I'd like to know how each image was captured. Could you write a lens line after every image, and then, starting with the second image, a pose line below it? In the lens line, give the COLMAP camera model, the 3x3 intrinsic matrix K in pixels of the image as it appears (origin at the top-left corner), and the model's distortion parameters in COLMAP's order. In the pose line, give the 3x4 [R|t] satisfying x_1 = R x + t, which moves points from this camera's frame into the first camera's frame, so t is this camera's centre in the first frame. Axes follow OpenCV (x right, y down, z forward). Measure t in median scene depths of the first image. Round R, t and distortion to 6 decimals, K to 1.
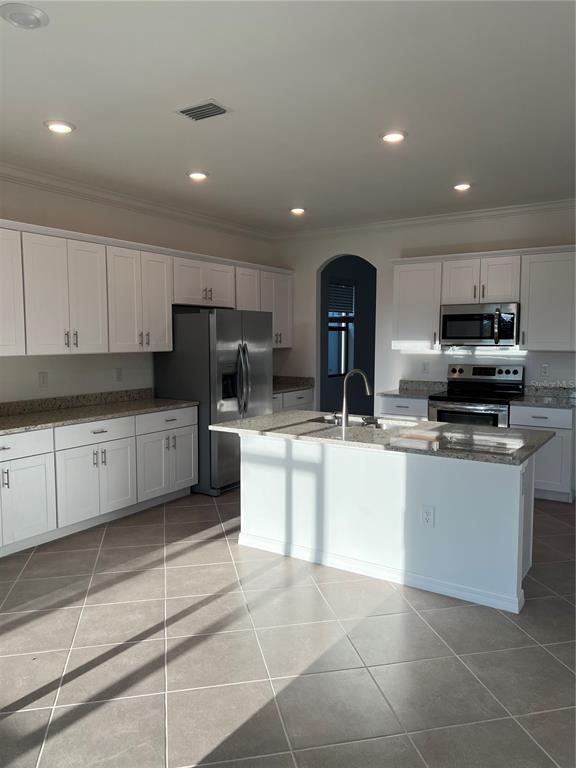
lens RADIAL K [[570.5, 0, 288.0], [0, 570.5, 384.0], [0, 0, 1]] dist [0.101575, -0.146076]
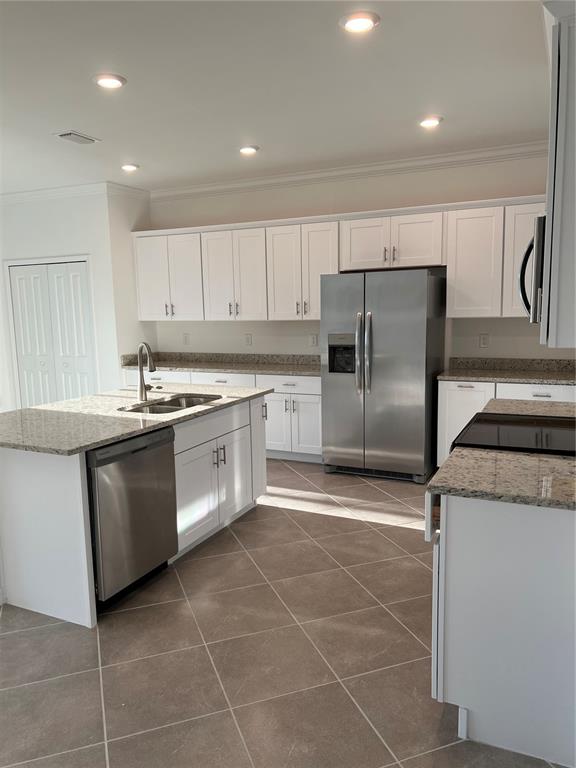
lens RADIAL K [[570.5, 0, 288.0], [0, 570.5, 384.0], [0, 0, 1]] dist [0.101575, -0.146076]
pose [[0.139203, 0.138509, -0.980529, 0.845623], [-0.058521, 0.989590, 0.131481, -0.080018], [0.988533, 0.039079, 0.145859, 0.862060]]
